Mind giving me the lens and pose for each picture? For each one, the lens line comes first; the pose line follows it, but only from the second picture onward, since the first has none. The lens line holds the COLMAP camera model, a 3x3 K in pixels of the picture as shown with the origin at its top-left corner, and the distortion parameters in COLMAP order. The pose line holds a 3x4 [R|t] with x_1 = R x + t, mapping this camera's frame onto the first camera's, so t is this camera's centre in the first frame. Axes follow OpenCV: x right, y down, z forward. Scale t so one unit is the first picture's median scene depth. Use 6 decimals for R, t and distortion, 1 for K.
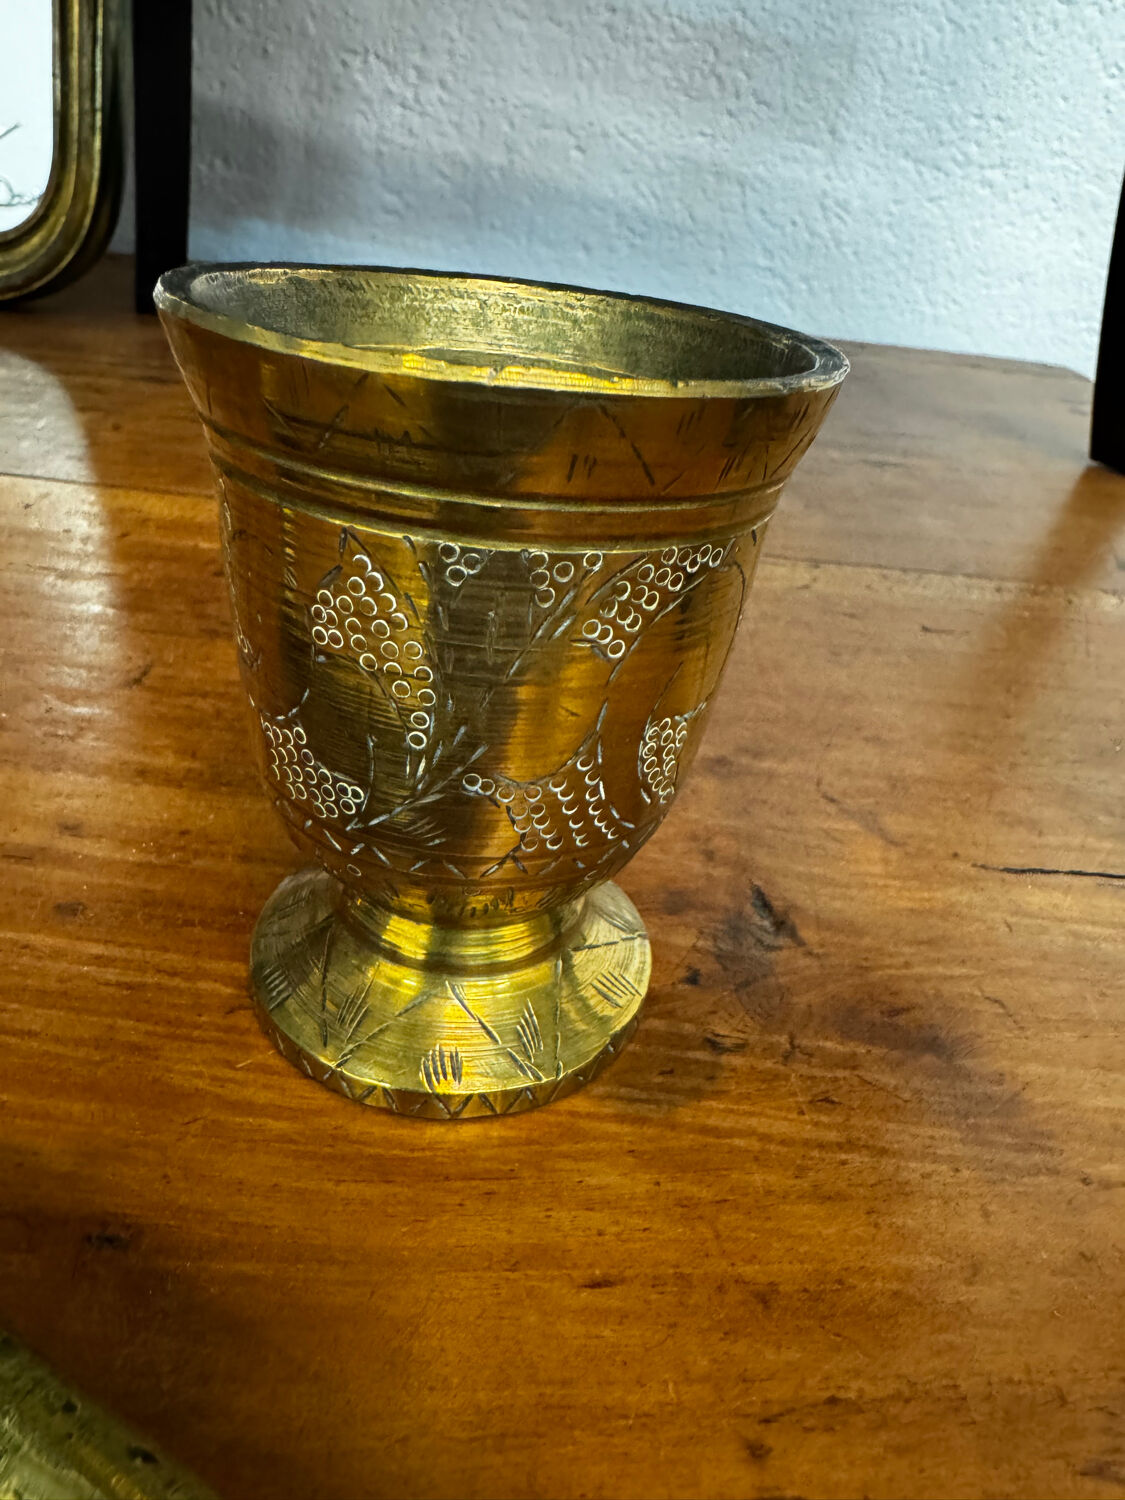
lens RADIAL K [[1087.4, 0, 567.9], [0, 1087.4, 663.5], [0, 0, 1]] dist [-0.007096, 0.007001]
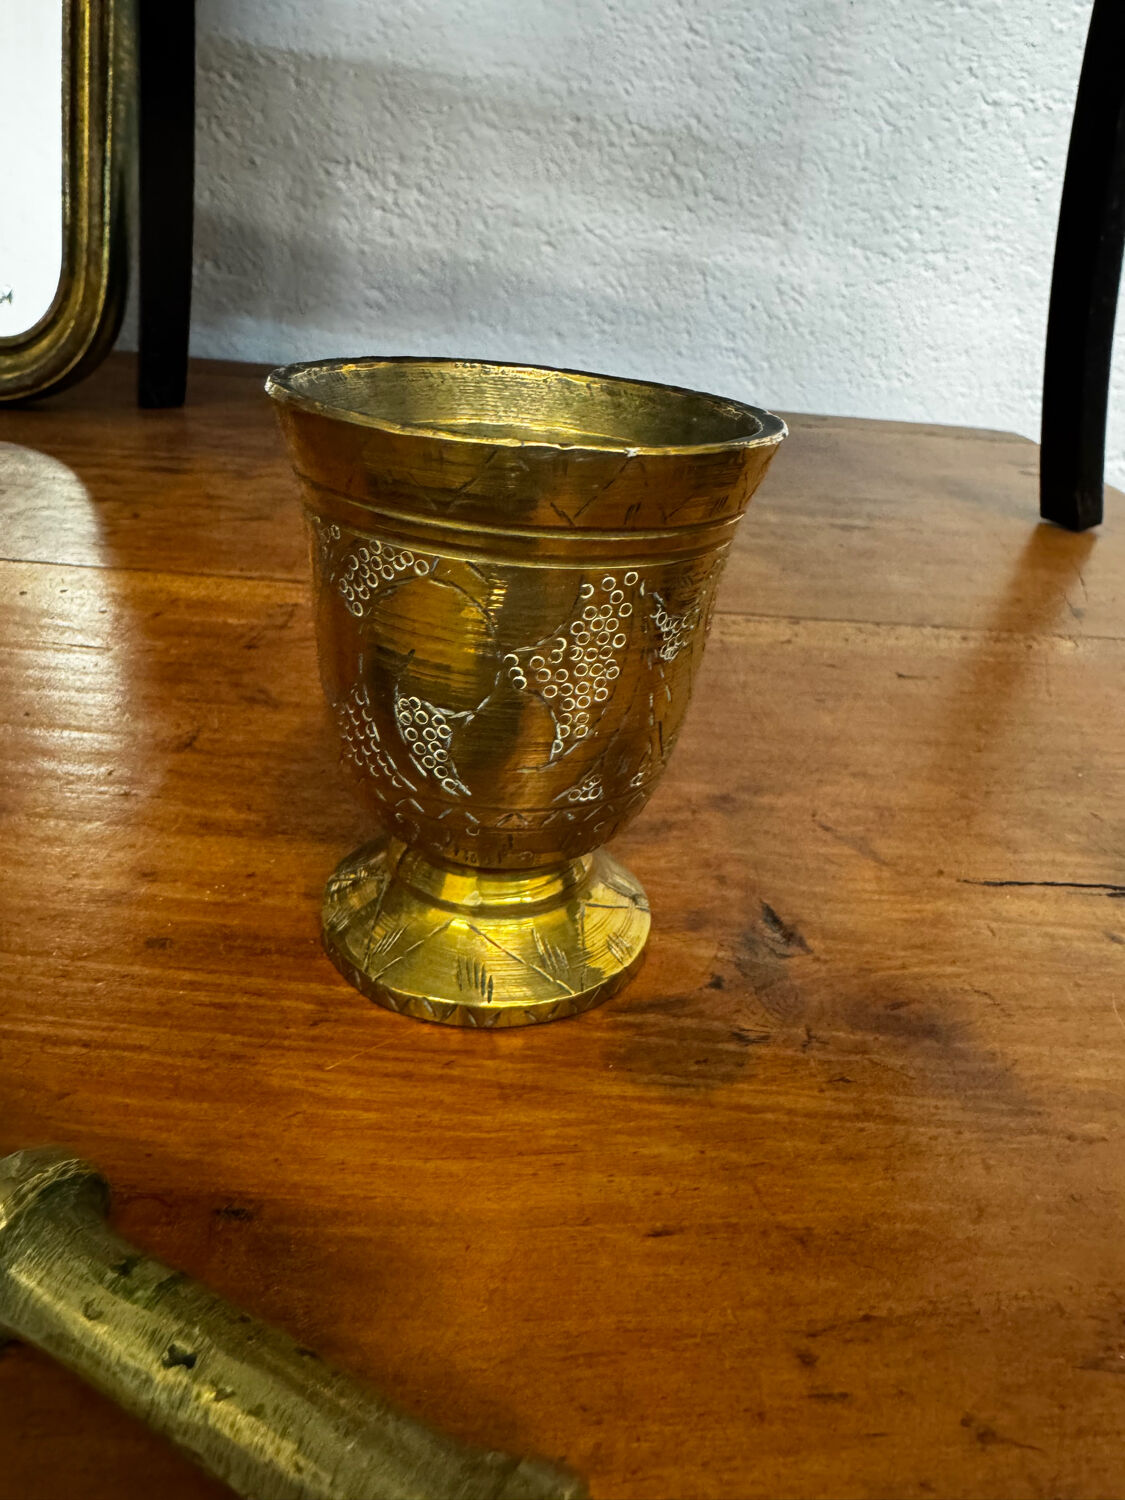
lens RADIAL K [[1087.4, 0, 566.4], [0, 1087.4, 659.3], [0, 0, 1]] dist [-0.007096, 0.007001]
pose [[0.999077, -0.033897, 0.026377, -0.057510], [0.035643, 0.996993, -0.068811, 0.025791], [-0.023965, 0.069687, 0.997281, -0.138850]]
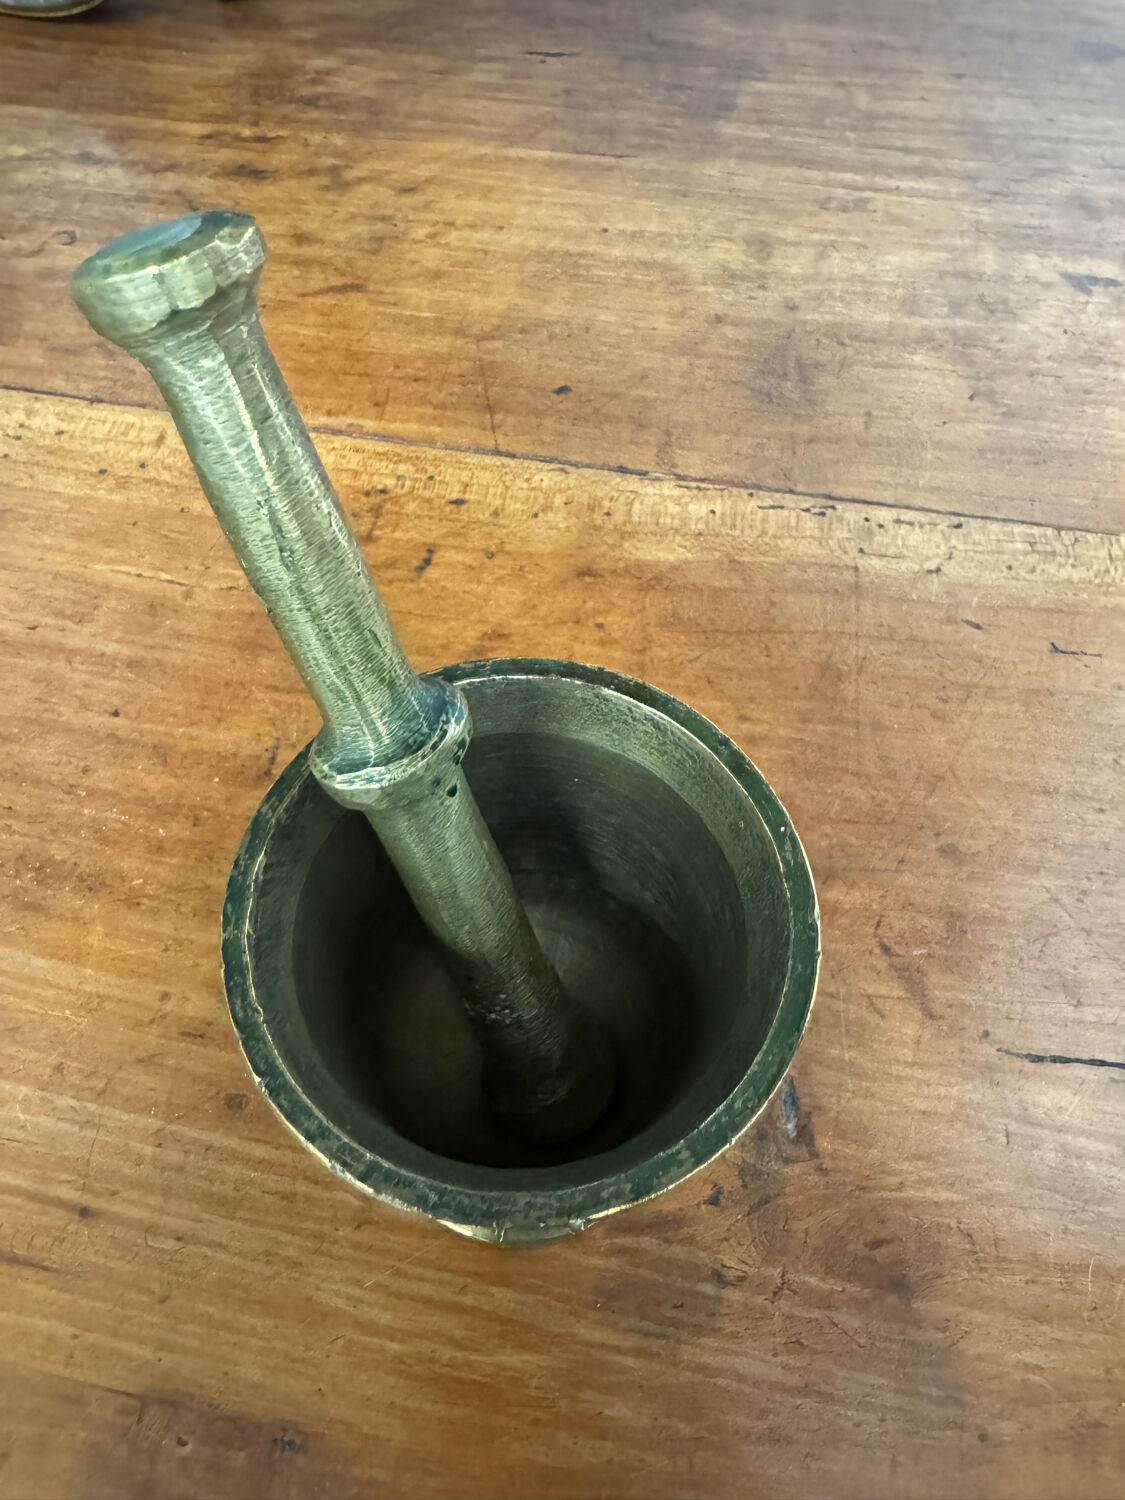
lens RADIAL K [[1087.4, 0, 563.3], [0, 1087.4, 687.8], [0, 0, 1]] dist [-0.007096, 0.007001]
pose [[0.986926, 0.066713, -0.146721, 0.083648], [0.013640, 0.872478, 0.488463, -0.809033], [0.160597, -0.484078, 0.860161, 0.175982]]
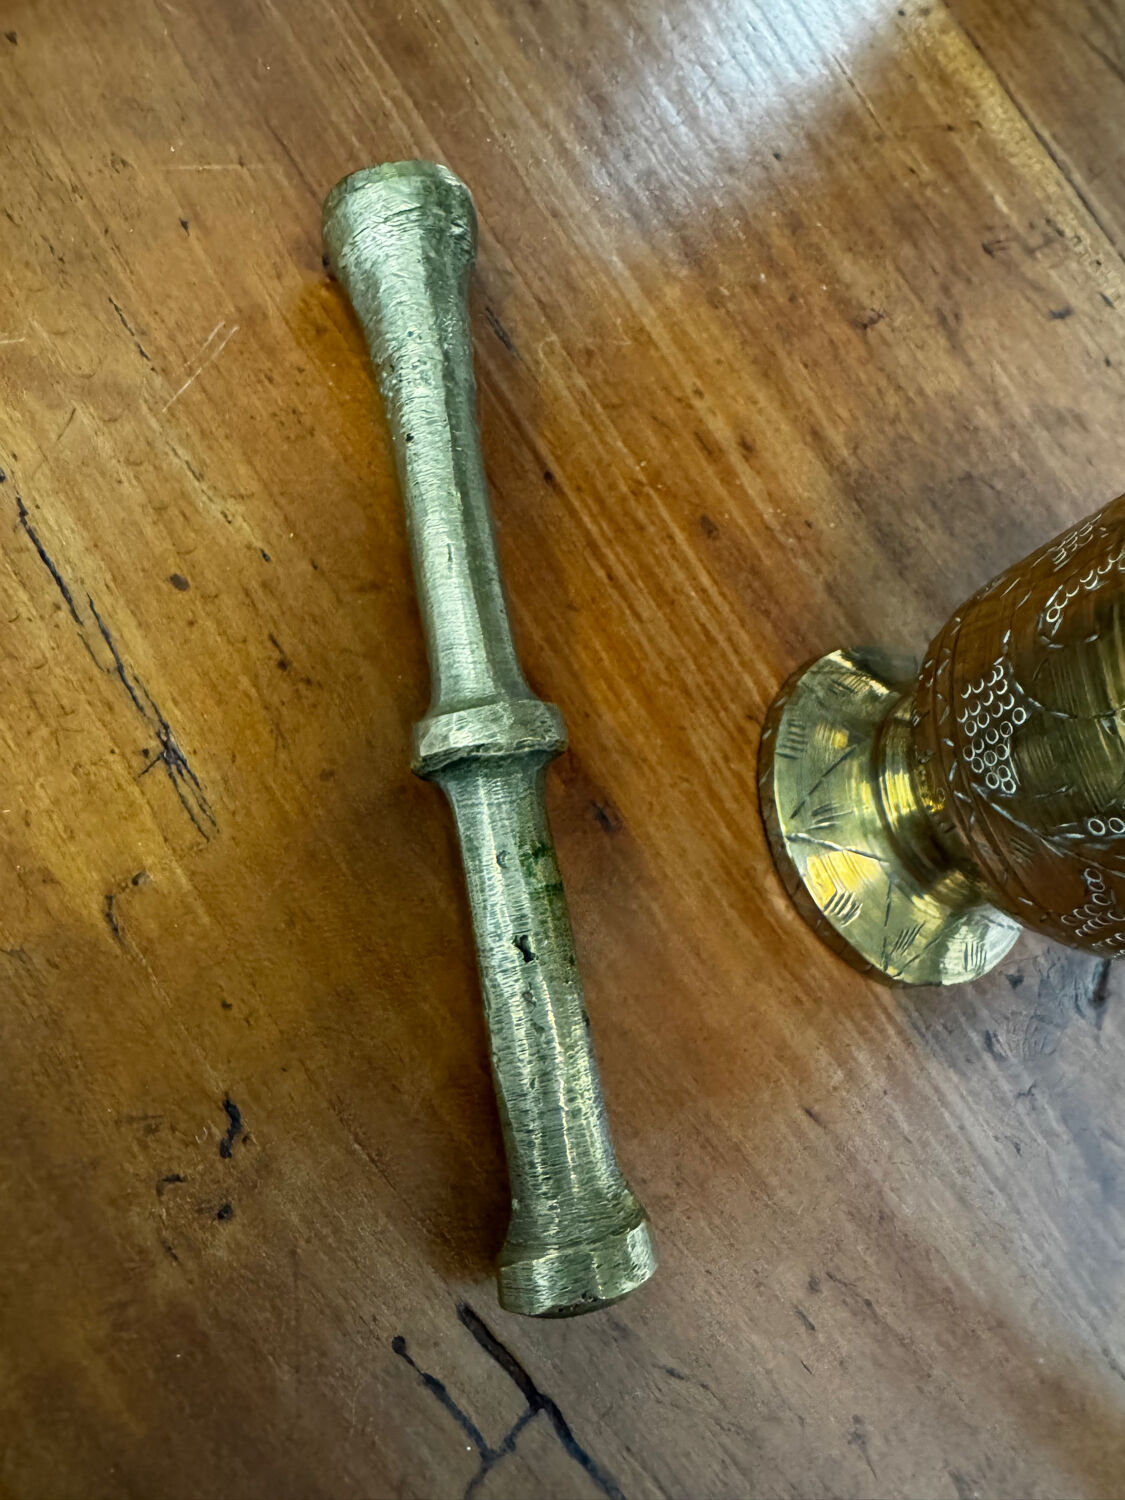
lens RADIAL K [[1087.4, 0, 551.9], [0, 1087.4, 667.3], [0, 0, 1]] dist [-0.007096, 0.007001]
pose [[0.633499, 0.770645, -0.069177, -0.357408], [-0.654828, 0.581616, 0.482622, -0.130113], [0.412164, -0.260442, 0.873093, -0.109169]]
